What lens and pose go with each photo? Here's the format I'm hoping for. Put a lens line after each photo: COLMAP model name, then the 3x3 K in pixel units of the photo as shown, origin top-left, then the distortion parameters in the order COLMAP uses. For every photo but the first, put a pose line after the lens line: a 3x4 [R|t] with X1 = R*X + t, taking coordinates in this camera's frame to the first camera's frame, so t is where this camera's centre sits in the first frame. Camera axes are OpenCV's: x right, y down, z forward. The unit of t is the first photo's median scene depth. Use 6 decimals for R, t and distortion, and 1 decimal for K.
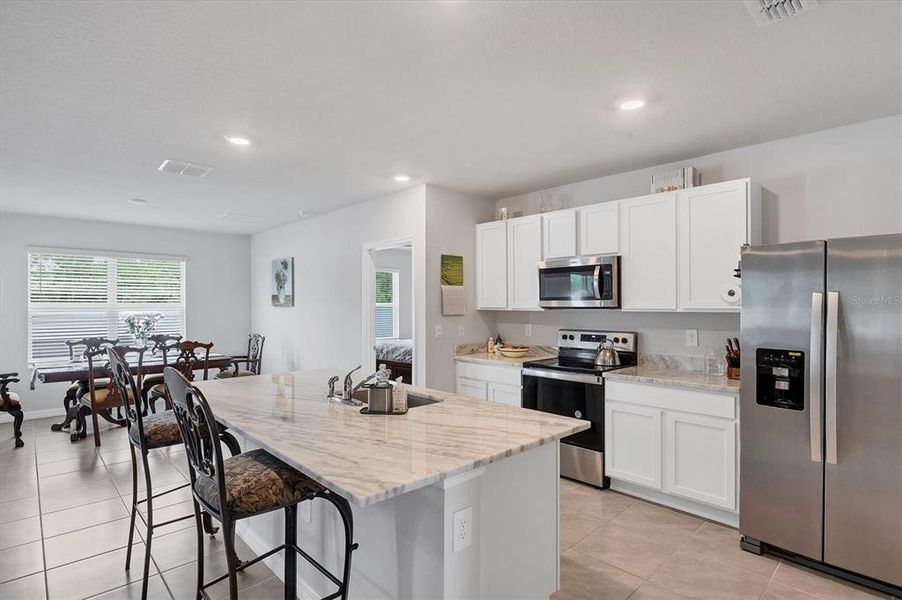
lens RADIAL K [[457.8, 0, 450.7], [0, 457.8, 301.9], [0, 0, 1]] dist [-0.005576, -0.000641]
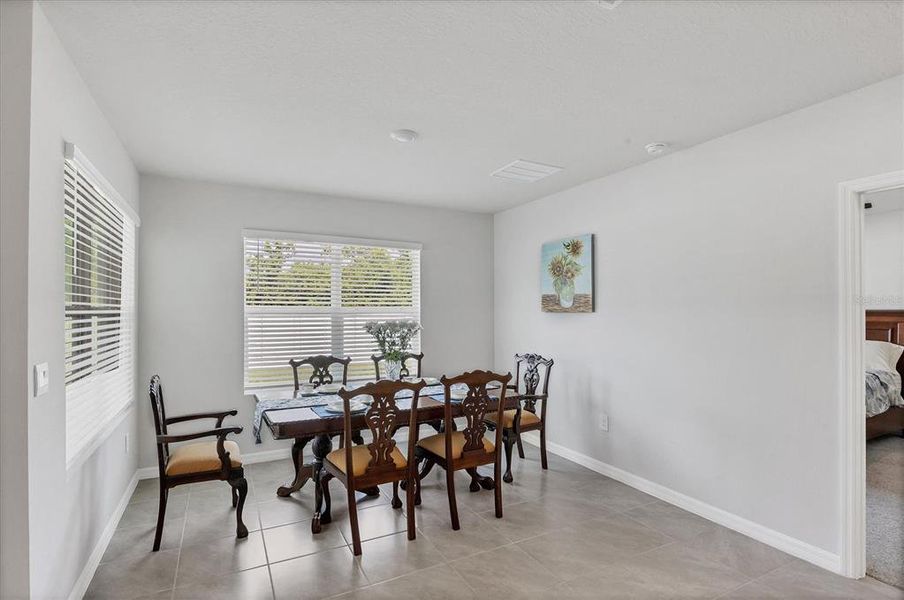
lens RADIAL K [[444.4, 0, 448.1], [0, 444.4, 309.4], [0, 0, 1]] dist [-0.003599, -0.000581]
pose [[0.960655, 0.002326, -0.277734, -0.532558], [-0.001287, 0.999991, 0.003923, 0.005925], [0.277740, -0.003411, 0.960650, 0.519459]]
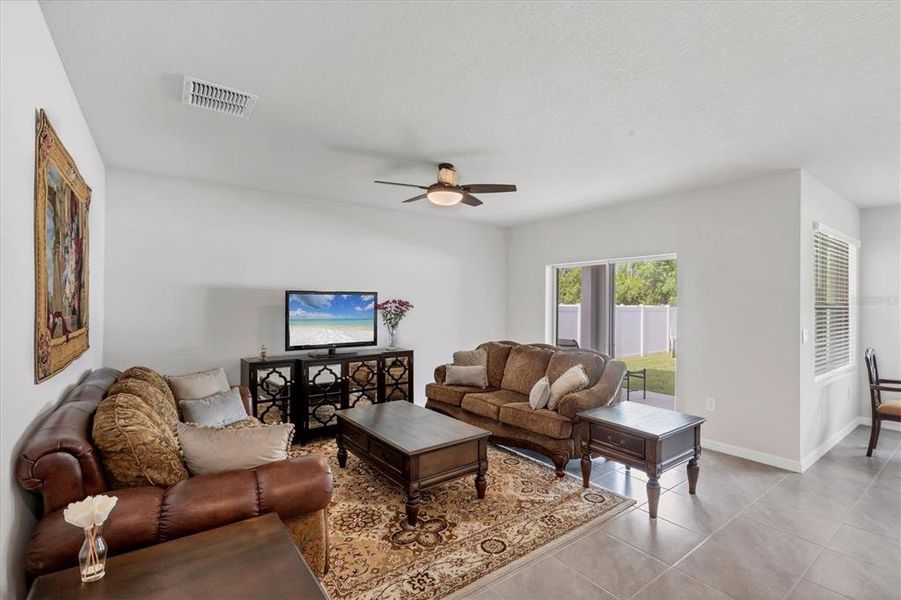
lens RADIAL K [[409.5, 0, 454.5], [0, 409.5, 301.6], [0, 0, 1]] dist [-0.004529, -0.000379]
pose [[-0.114380, 0.000194, -0.993437, -0.114618], [-0.000439, 1.000000, 0.000246, 0.001361], [0.993437, 0.000464, -0.114379, 0.205500]]
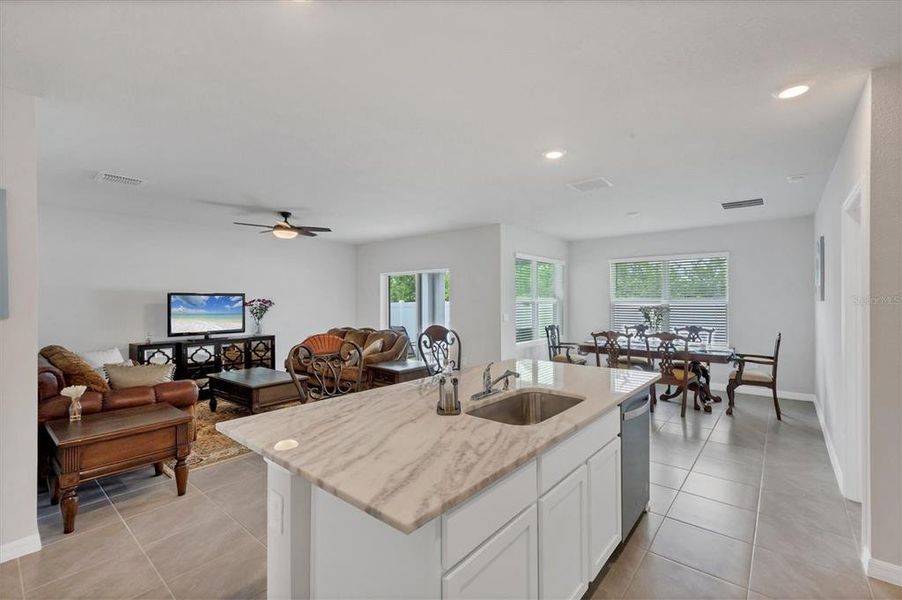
lens RADIAL K [[390.0, 0, 452.1], [0, 390.0, 299.3], [0, 0, 1]] dist [0.014587, -0.000146]
pose [[0.126411, -0.001071, -0.991977, 0.333334], [0.008432, 0.999964, -0.000006, 0.003671], [0.991942, -0.008364, 0.126415, 0.442394]]
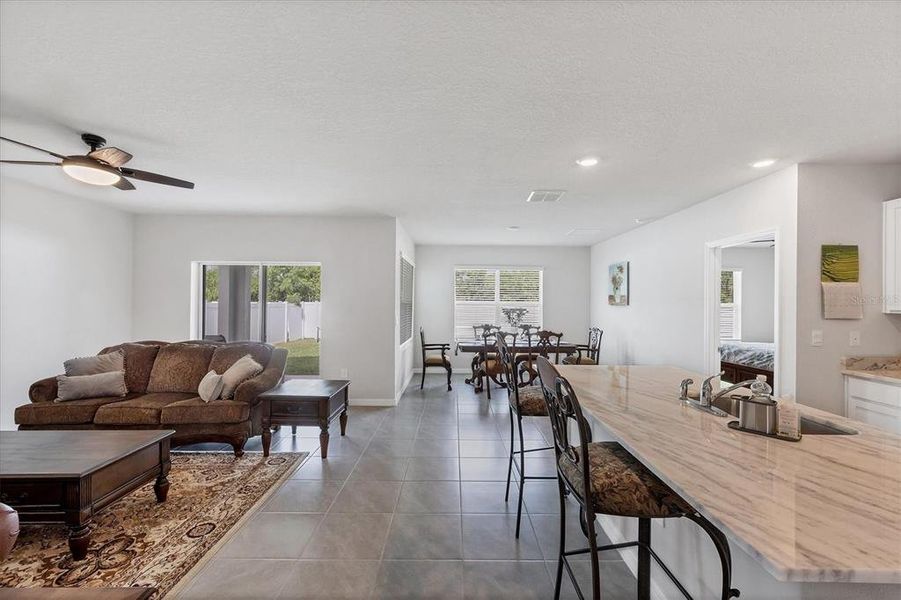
lens RADIAL K [[371.4, 0, 455.6], [0, 371.4, 299.9], [0, 0, 1]] dist [-0.000258, 0.000044]
pose [[0.732799, 0.005558, -0.680422, -0.047684], [-0.007894, 0.999969, -0.000333, 0.000969], [0.680399, 0.005615, 0.732820, 0.056648]]
